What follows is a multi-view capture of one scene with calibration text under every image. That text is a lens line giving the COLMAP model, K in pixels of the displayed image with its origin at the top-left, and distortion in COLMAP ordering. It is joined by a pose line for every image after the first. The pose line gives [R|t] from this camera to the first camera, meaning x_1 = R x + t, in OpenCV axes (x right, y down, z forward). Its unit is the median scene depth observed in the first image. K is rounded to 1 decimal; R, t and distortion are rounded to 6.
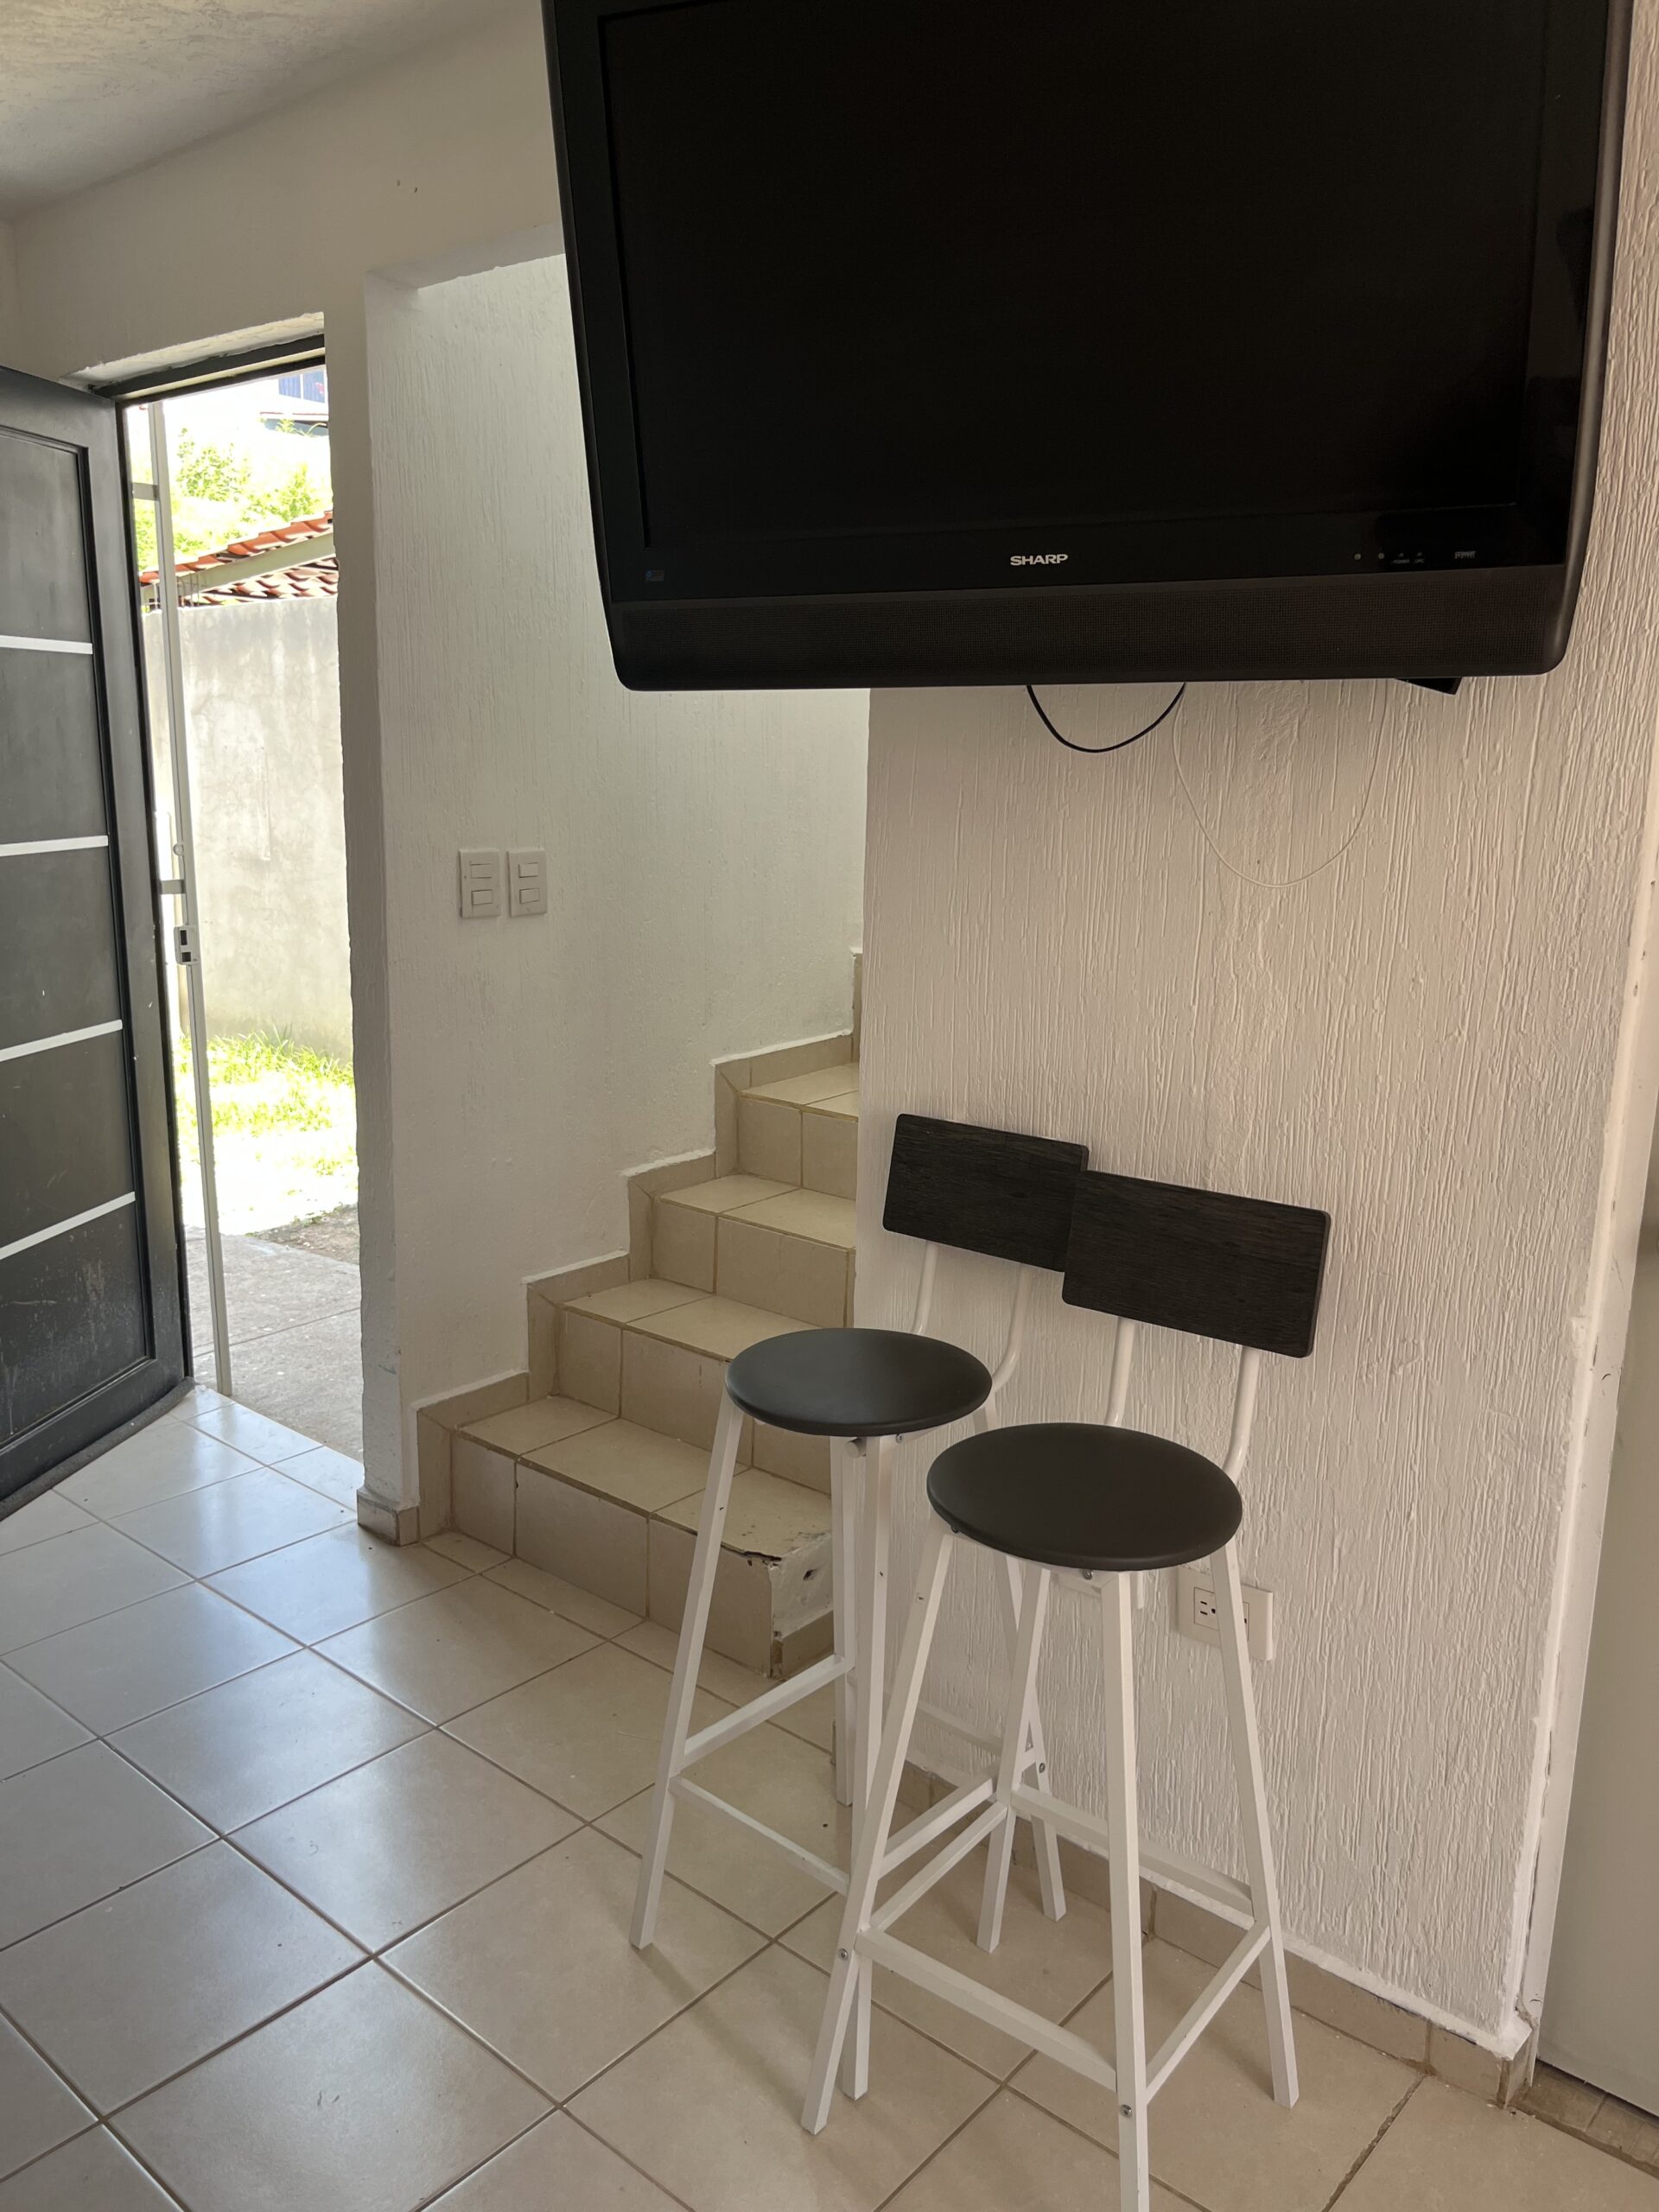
lens RADIAL K [[1685.5, 0, 823.7], [0, 1685.5, 1103.6], [0, 0, 1]] dist [0.028133, -0.003612]
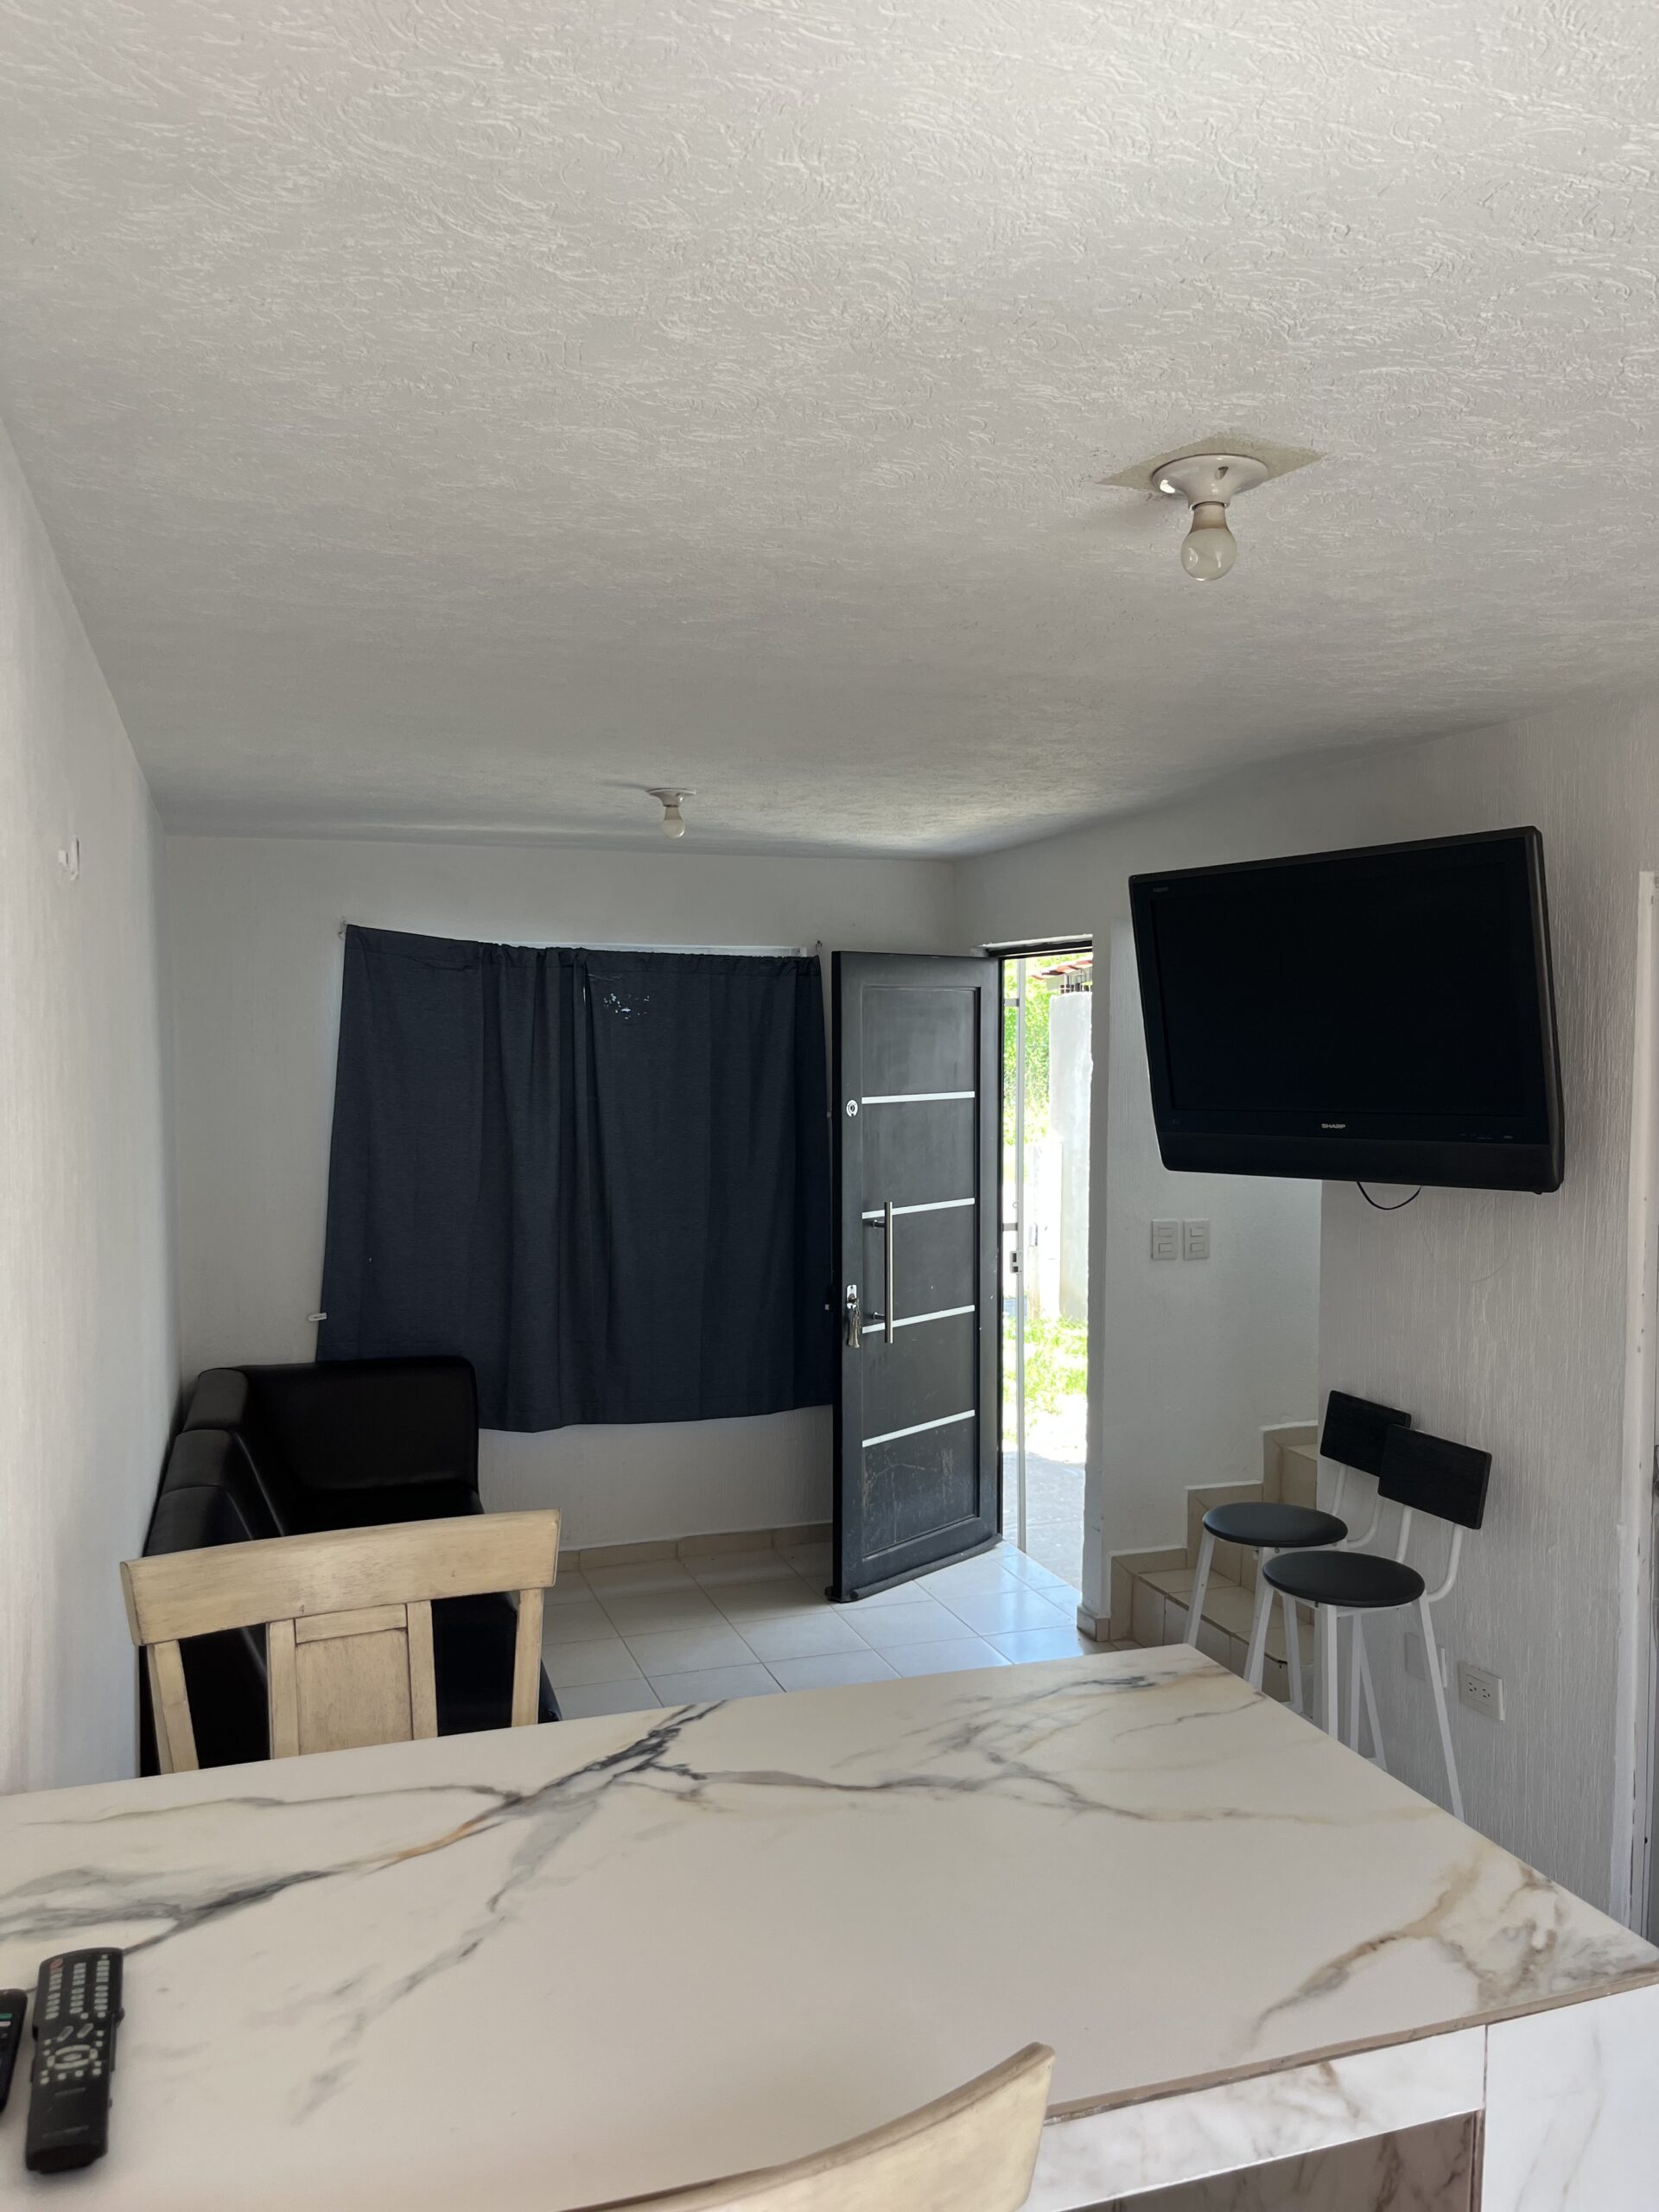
lens RADIAL K [[1685.5, 0, 823.7], [0, 1685.5, 1103.6], [0, 0, 1]] dist [0.028133, -0.003612]
pose [[0.862505, 0.007786, -0.505989, 0.331767], [-0.094620, 0.984729, -0.146136, 0.013647], [0.497125, 0.173920, 0.850070, -0.586978]]
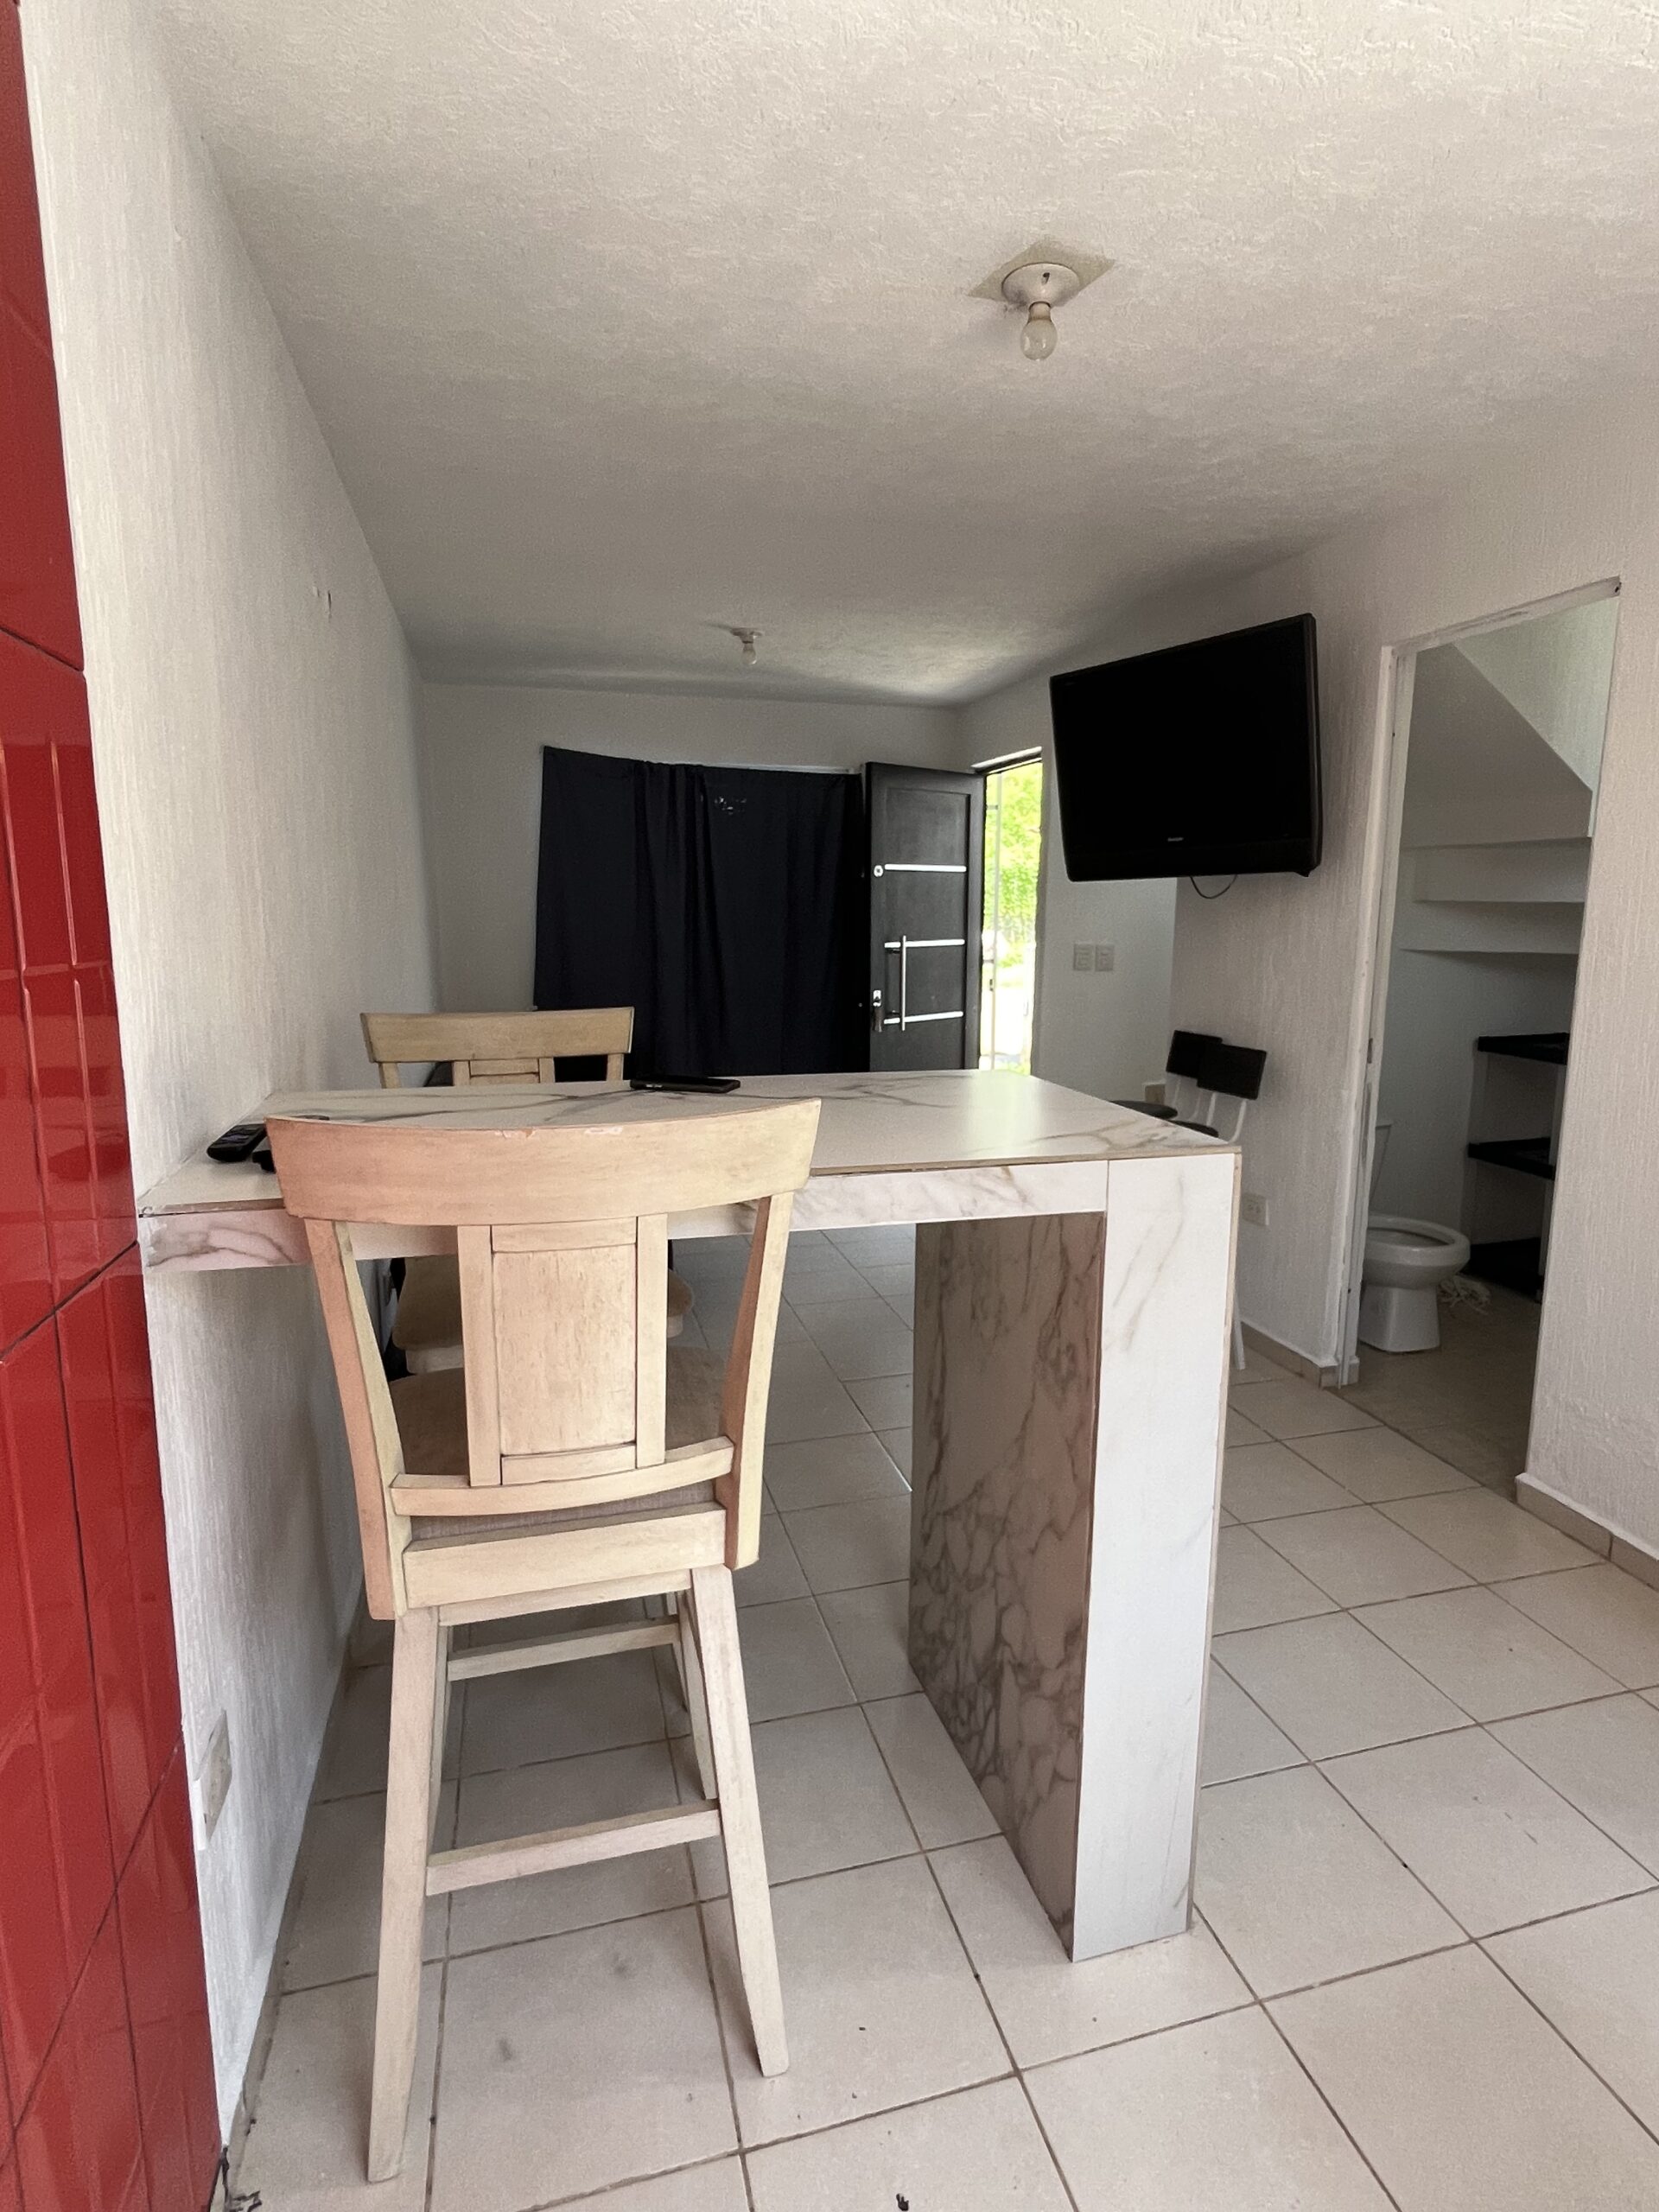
lens RADIAL K [[1148.0, 0, 841.3], [0, 1148.0, 1089.1], [0, 0, 1]] dist [-0.002692, 0.000380]
pose [[0.833284, 0.078302, -0.547272, 0.419984], [-0.110217, 0.993576, -0.025659, 0.141208], [0.541748, 0.081700, 0.836561, -0.576659]]
